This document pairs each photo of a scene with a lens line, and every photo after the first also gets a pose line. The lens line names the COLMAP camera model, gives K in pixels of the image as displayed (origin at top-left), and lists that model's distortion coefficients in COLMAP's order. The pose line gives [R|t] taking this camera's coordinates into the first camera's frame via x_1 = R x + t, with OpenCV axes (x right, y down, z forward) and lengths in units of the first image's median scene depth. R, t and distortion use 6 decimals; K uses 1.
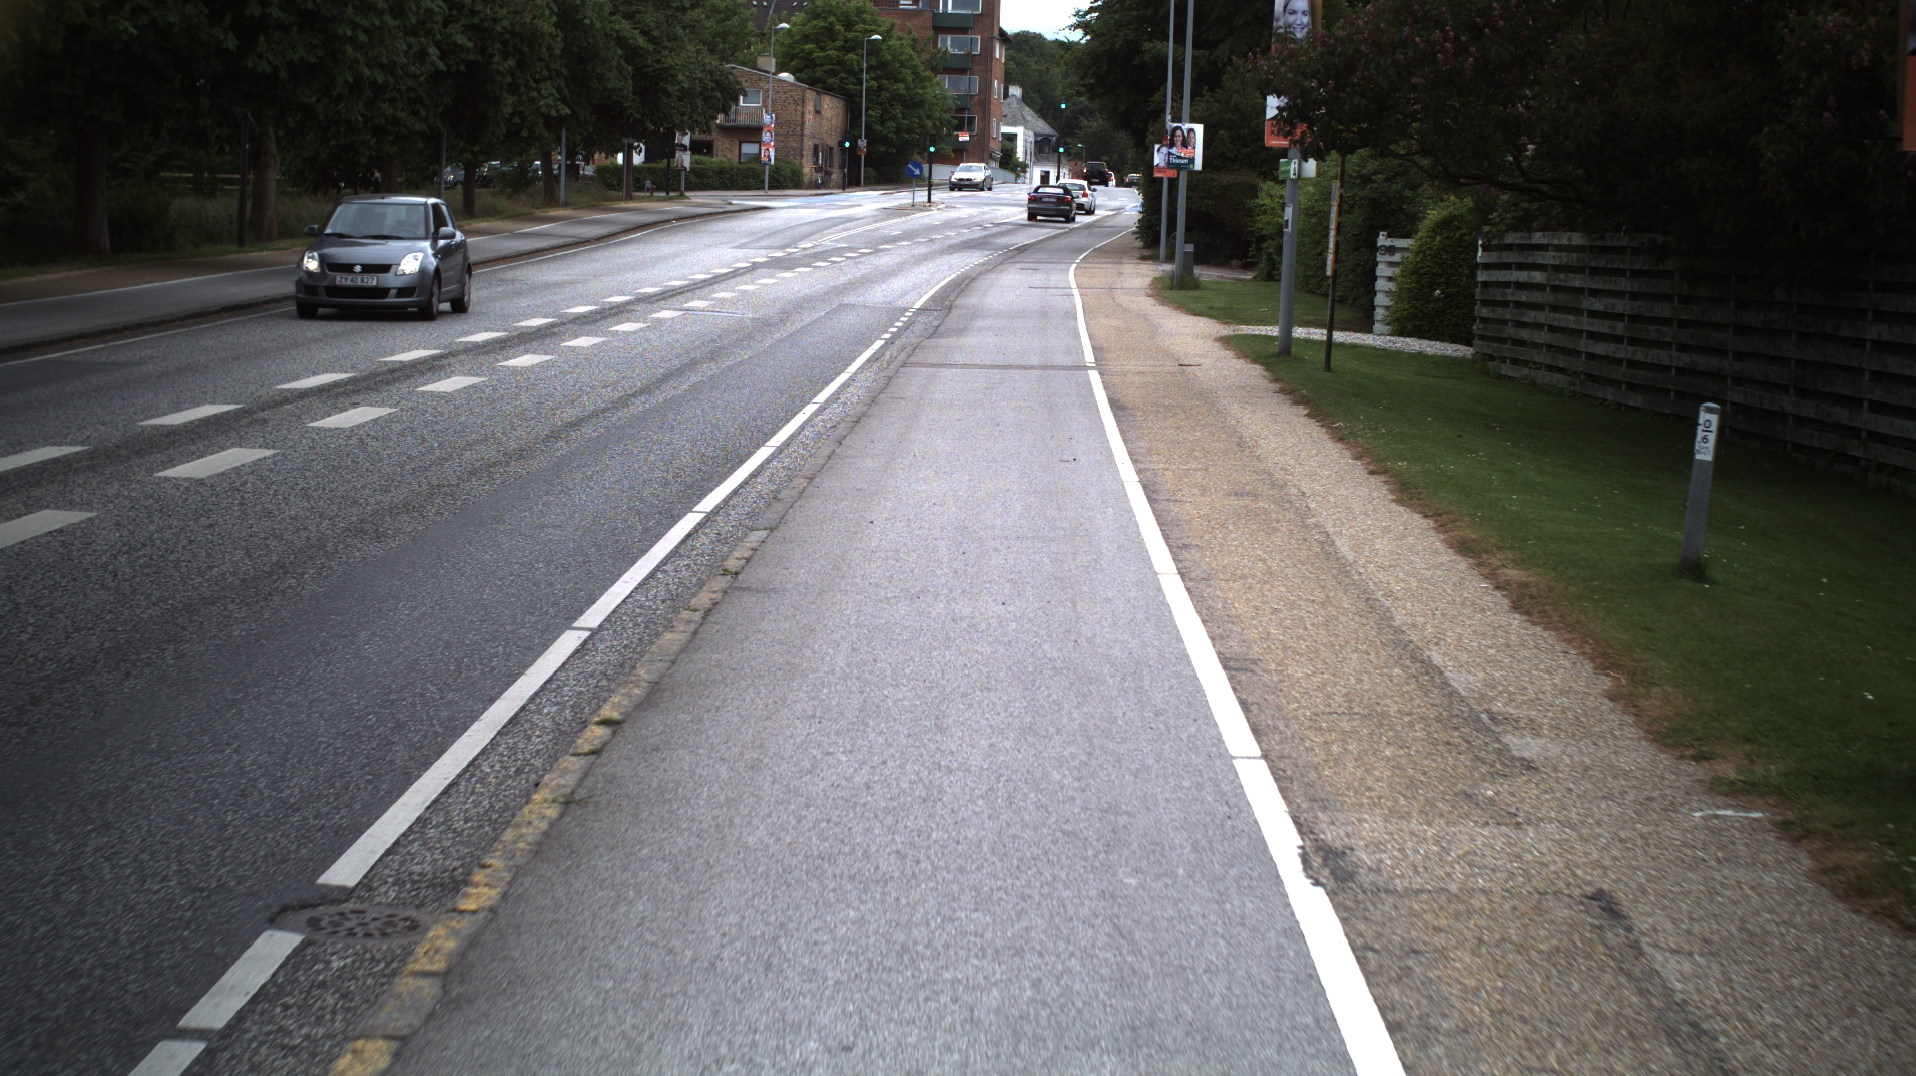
lens RADIAL K [[3468.3, 0, 958.0], [0, 3468.3, 538.0], [0, 0, 1]] dist [-0.287056, 0.311844]
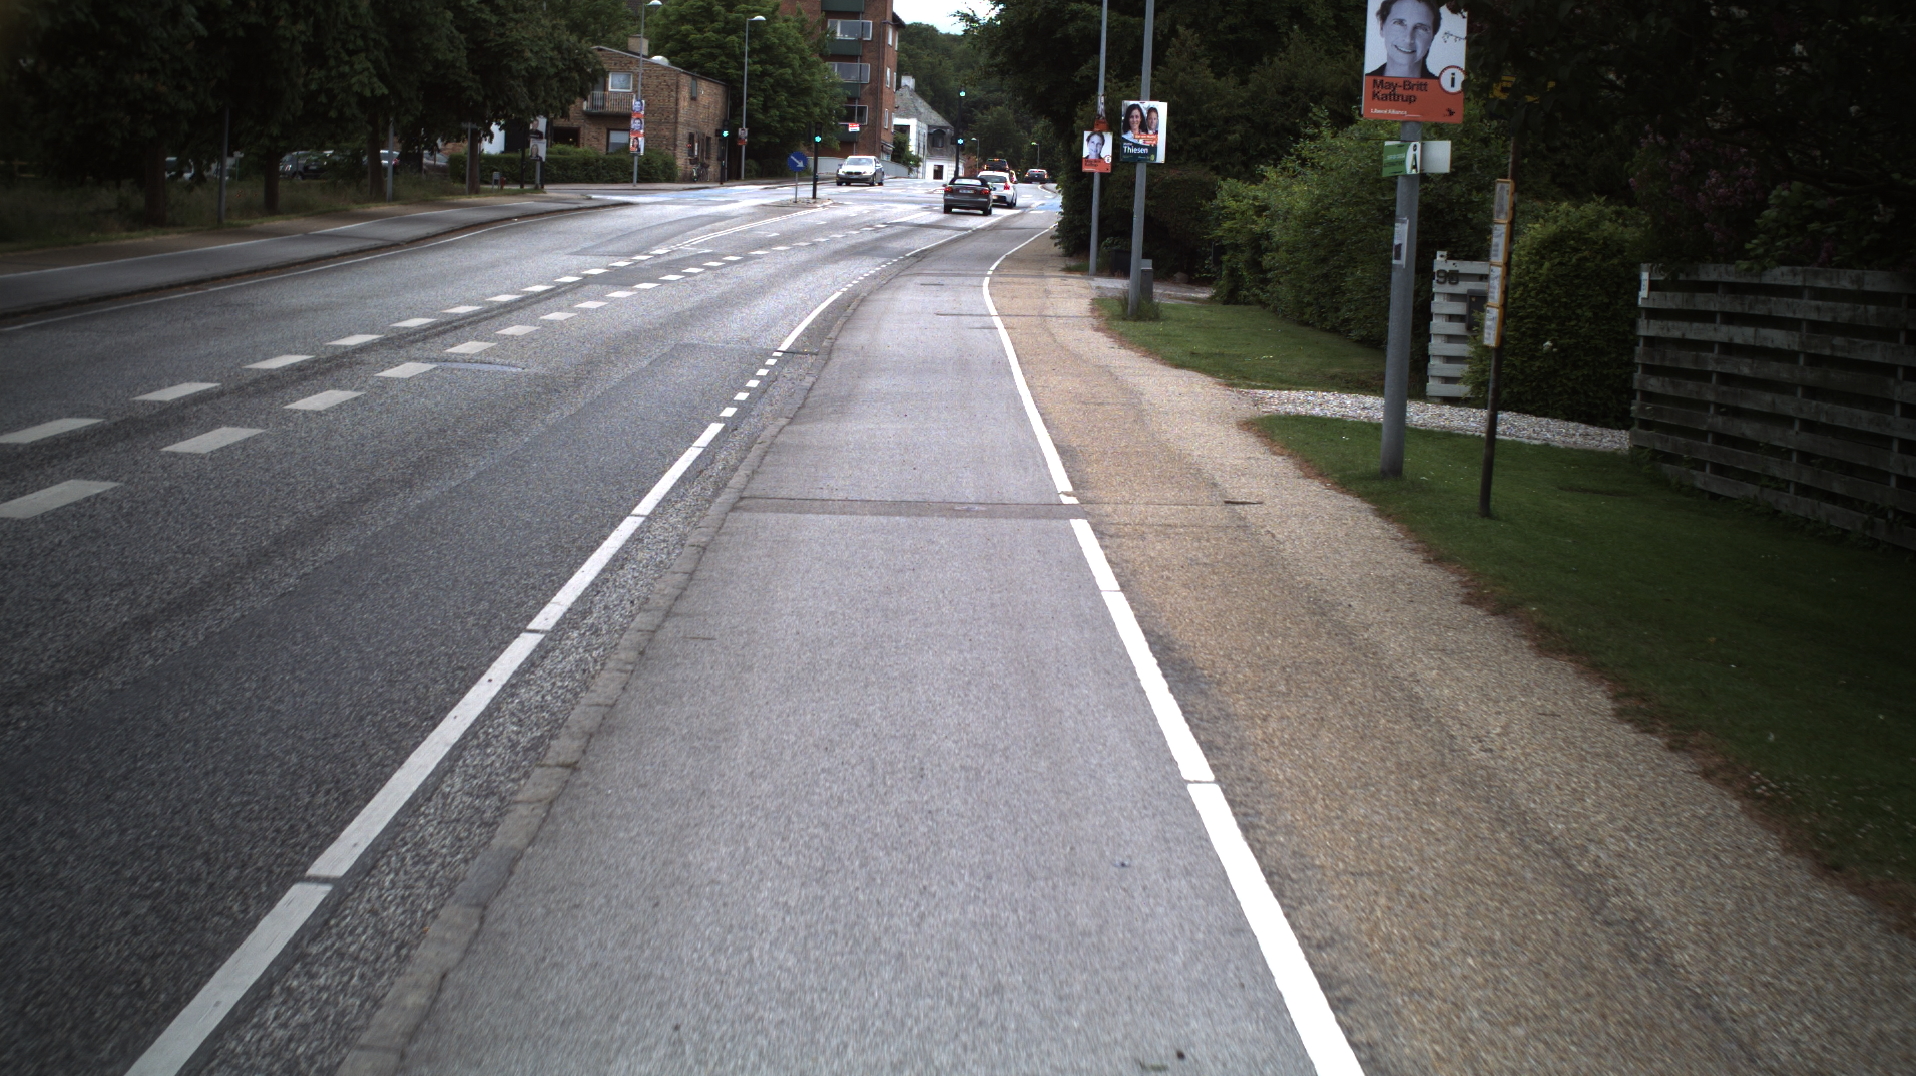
lens RADIAL K [[3468.3, 0, 958.0], [0, 3468.3, 538.0], [0, 0, 1]] dist [-0.287056, 0.311844]
pose [[0.999458, 0.005756, 0.032414, 0.000816], [-0.005807, 0.999982, 0.001485, -0.020185], [-0.032405, -0.001672, 0.999473, 0.196621]]
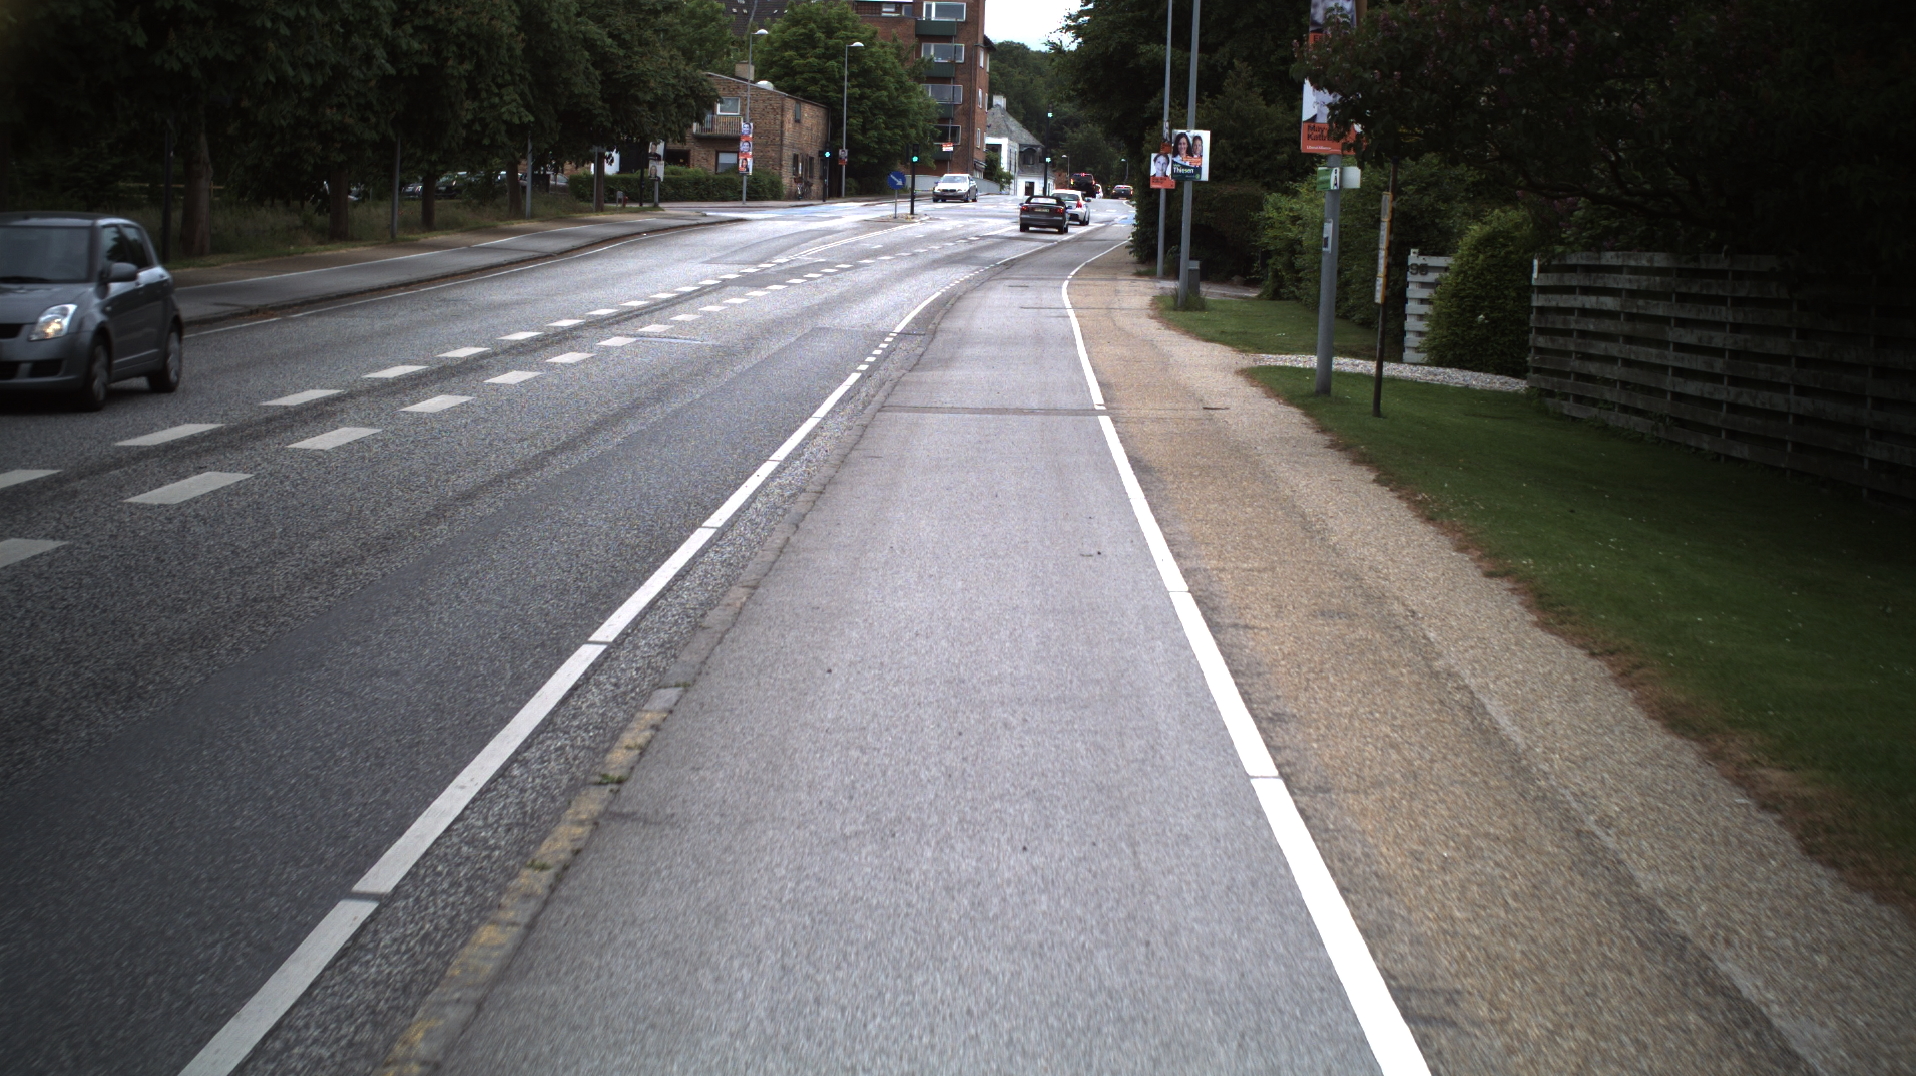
lens RADIAL K [[3468.3, 0, 958.0], [0, 3468.3, 538.0], [0, 0, 1]] dist [-0.287056, 0.311844]
pose [[0.999988, 0.000456, 0.004960, -0.000458], [-0.000440, 0.999995, -0.003193, -0.006768], [-0.004961, 0.003190, 0.999983, 0.065399]]
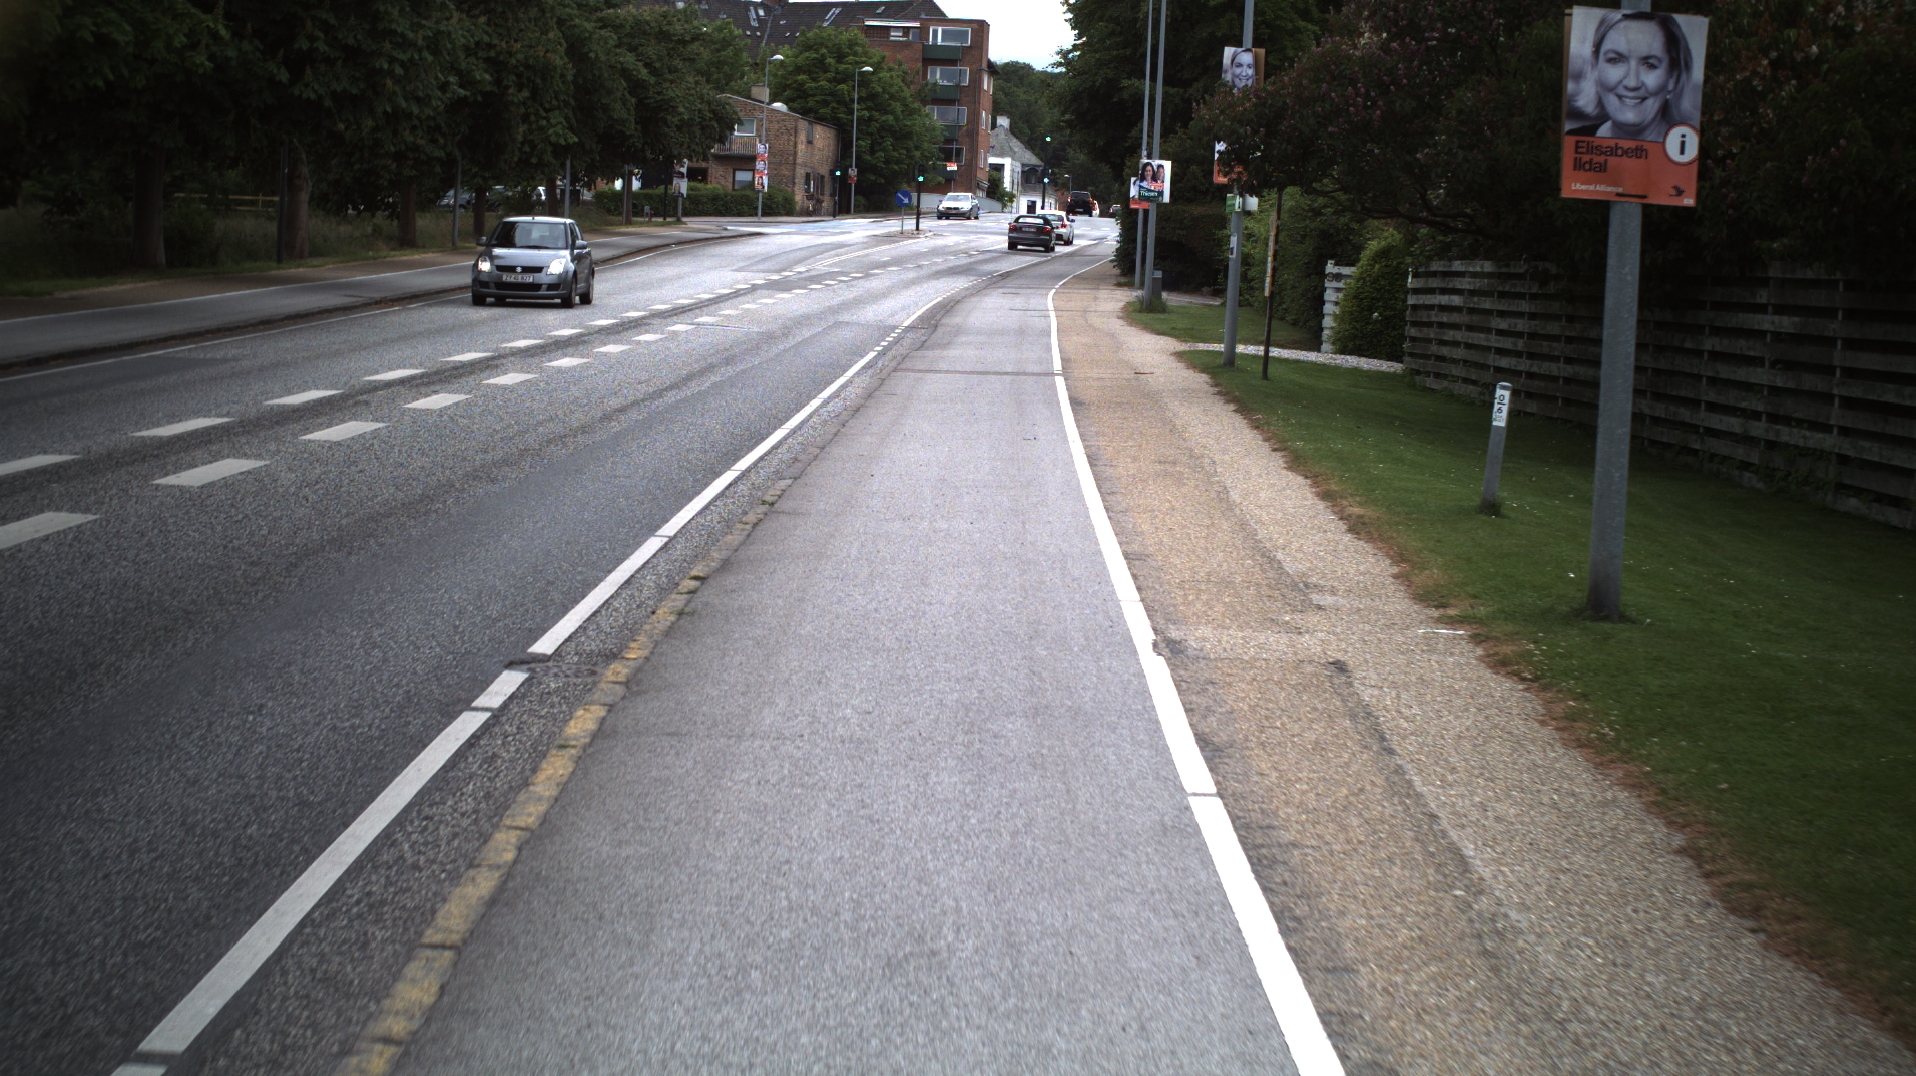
lens RADIAL K [[3468.3, 0, 958.0], [0, 3468.3, 538.0], [0, 0, 1]] dist [-0.287056, 0.311844]
pose [[0.999938, 0.010232, 0.004428, 0.000345], [-0.010195, 0.999914, -0.008289, 0.006629], [-0.004513, 0.008243, 0.999956, -0.065587]]
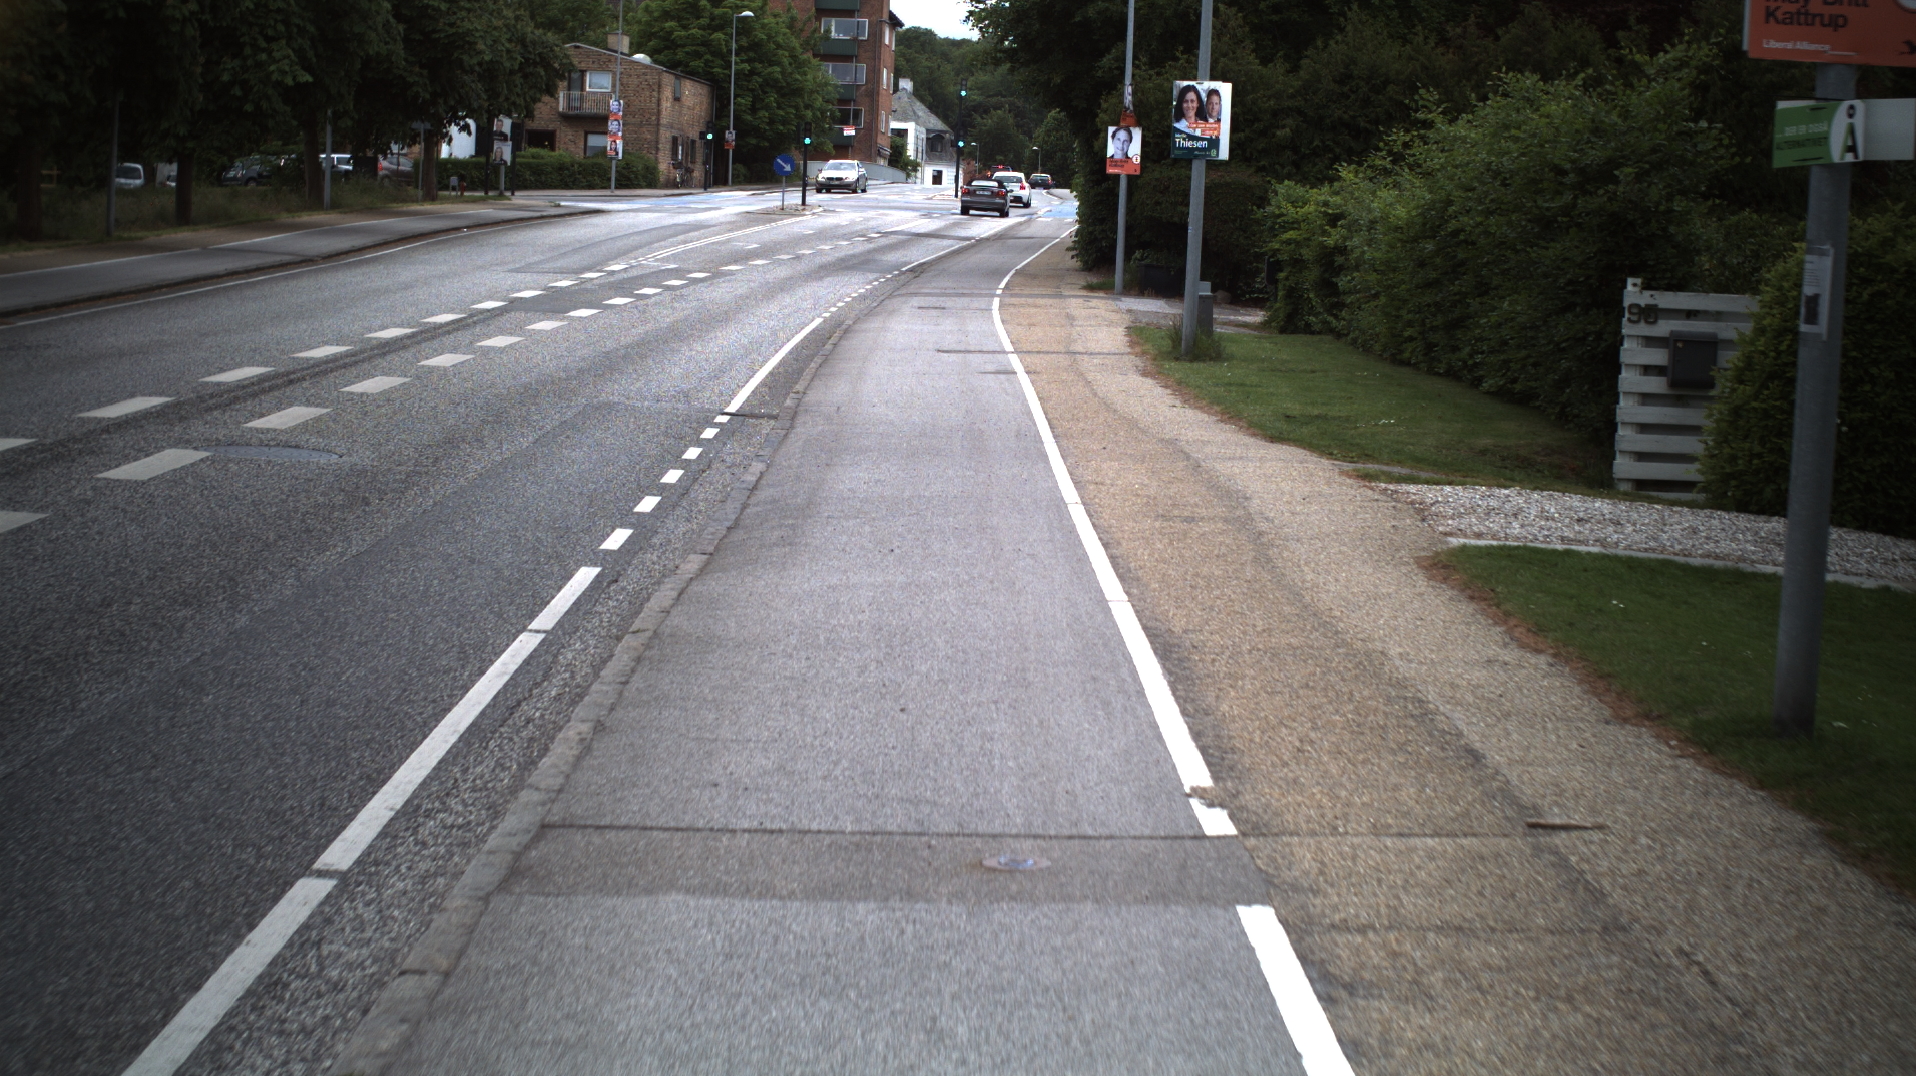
lens RADIAL K [[3468.3, 0, 958.0], [0, 3468.3, 538.0], [0, 0, 1]] dist [-0.287056, 0.311844]
pose [[0.999462, 0.003775, 0.032575, 0.003858], [-0.003769, 0.999993, -0.000256, -0.032986], [-0.032576, 0.000133, 0.999469, 0.327556]]
